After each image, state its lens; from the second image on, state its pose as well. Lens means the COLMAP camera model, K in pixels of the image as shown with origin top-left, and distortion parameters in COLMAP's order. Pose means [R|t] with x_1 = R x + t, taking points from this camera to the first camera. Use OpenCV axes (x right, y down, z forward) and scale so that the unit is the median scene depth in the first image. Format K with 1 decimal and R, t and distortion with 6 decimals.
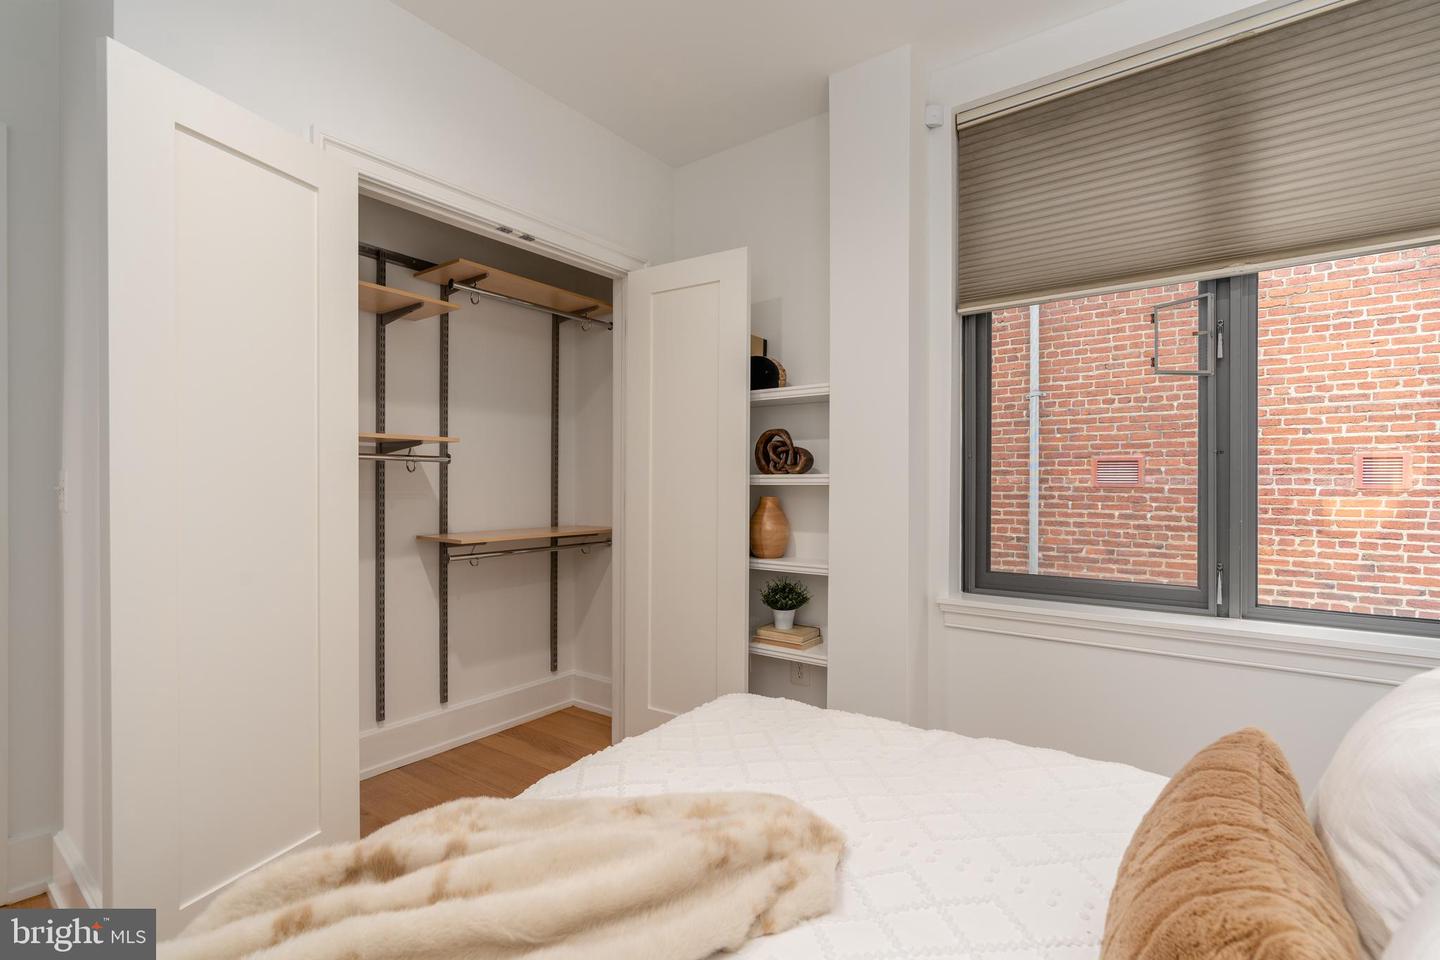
lens RADIAL K [[666.3, 0, 707.4], [0, 666.3, 484.0], [0, 0, 1]] dist [-0.000037, 0.000623]
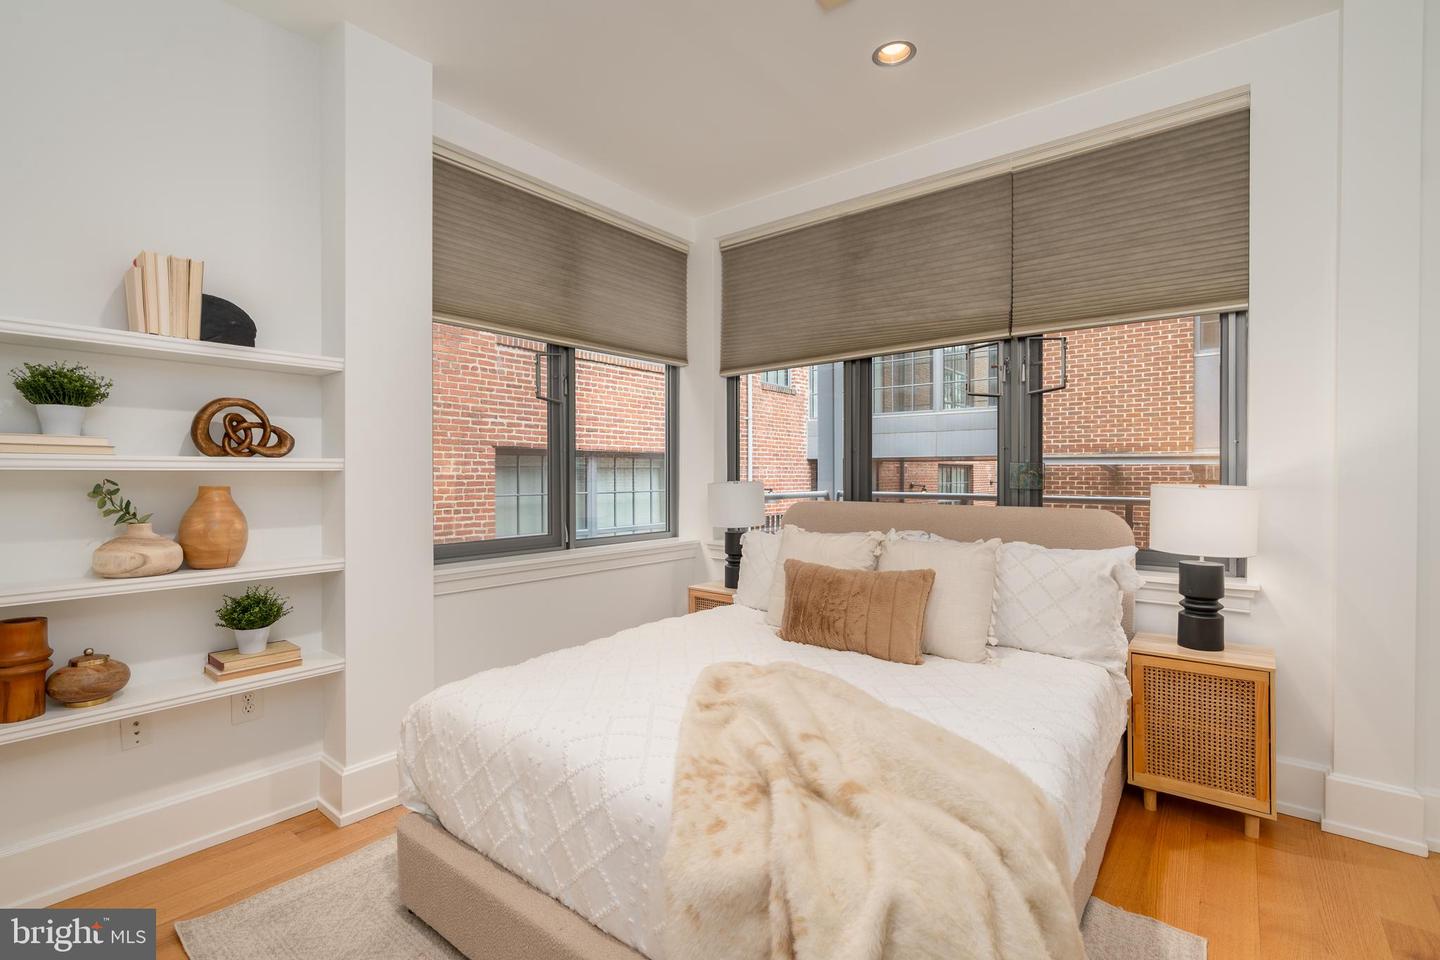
lens RADIAL K [[666.3, 0, 707.4], [0, 666.3, 484.0], [0, 0, 1]] dist [-0.000037, 0.000623]
pose [[0.041037, -0.015601, 0.999036, -0.851087], [0.005167, 0.999868, 0.015402, 0.011075], [-0.999144, 0.004530, 0.041113, 0.556362]]
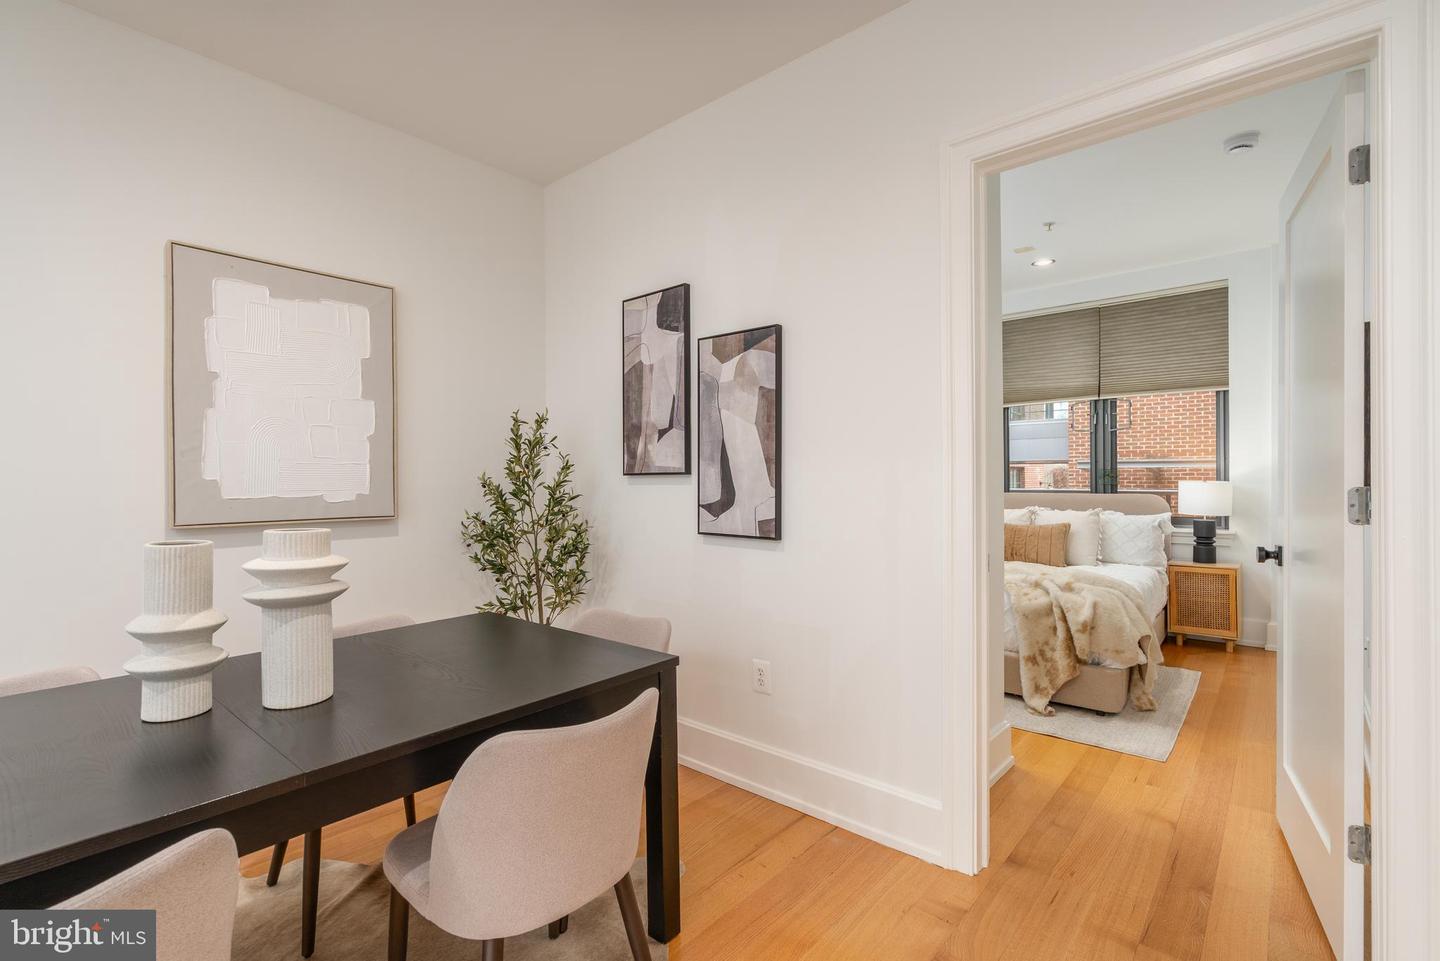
lens RADIAL K [[662.3, 0, 720.0], [0, 662.3, 480.5], [0, 0, 1]] dist [-0.001027, -0.000041]
pose [[0.075731, -0.006731, 0.997106, -1.721230], [0.010424, 0.999928, 0.005959, 0.004777], [-0.997074, 0.009943, 0.075796, 1.046497]]
